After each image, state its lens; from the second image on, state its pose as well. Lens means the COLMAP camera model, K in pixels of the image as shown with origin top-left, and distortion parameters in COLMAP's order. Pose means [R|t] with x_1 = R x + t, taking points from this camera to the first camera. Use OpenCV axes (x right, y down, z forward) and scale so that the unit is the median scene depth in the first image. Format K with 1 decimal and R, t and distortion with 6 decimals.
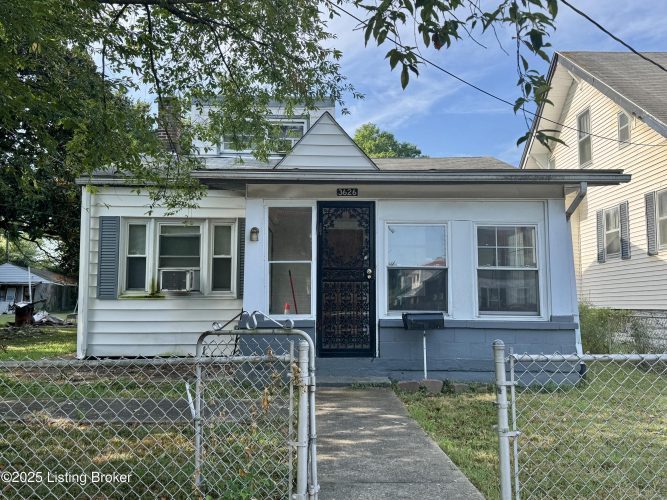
lens RADIAL K [[558.4, 0, 333.5], [0, 558.4, 250.0], [0, 0, 1]] dist [0.065663, -0.003053]
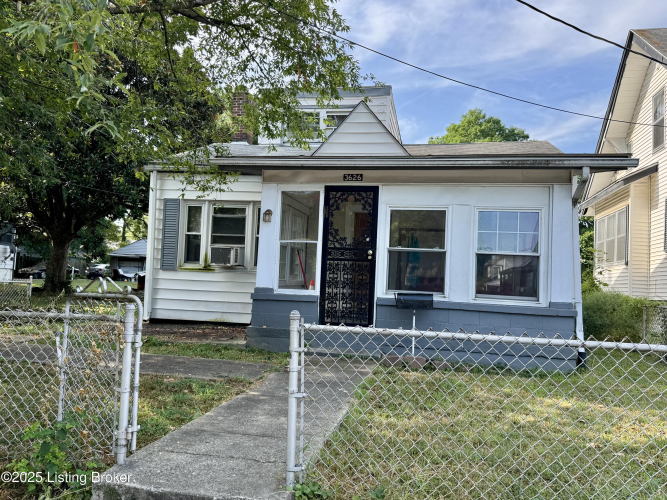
lens RADIAL K [[529.4, 0, 333.5], [0, 529.4, 250.0], [0, 0, 1]] dist [0.094310, -0.129654]
pose [[0.977687, 0.028785, -0.208087, 0.202562], [-0.022181, 0.999176, 0.033999, 0.001278], [0.208895, -0.028625, 0.977519, 0.000440]]
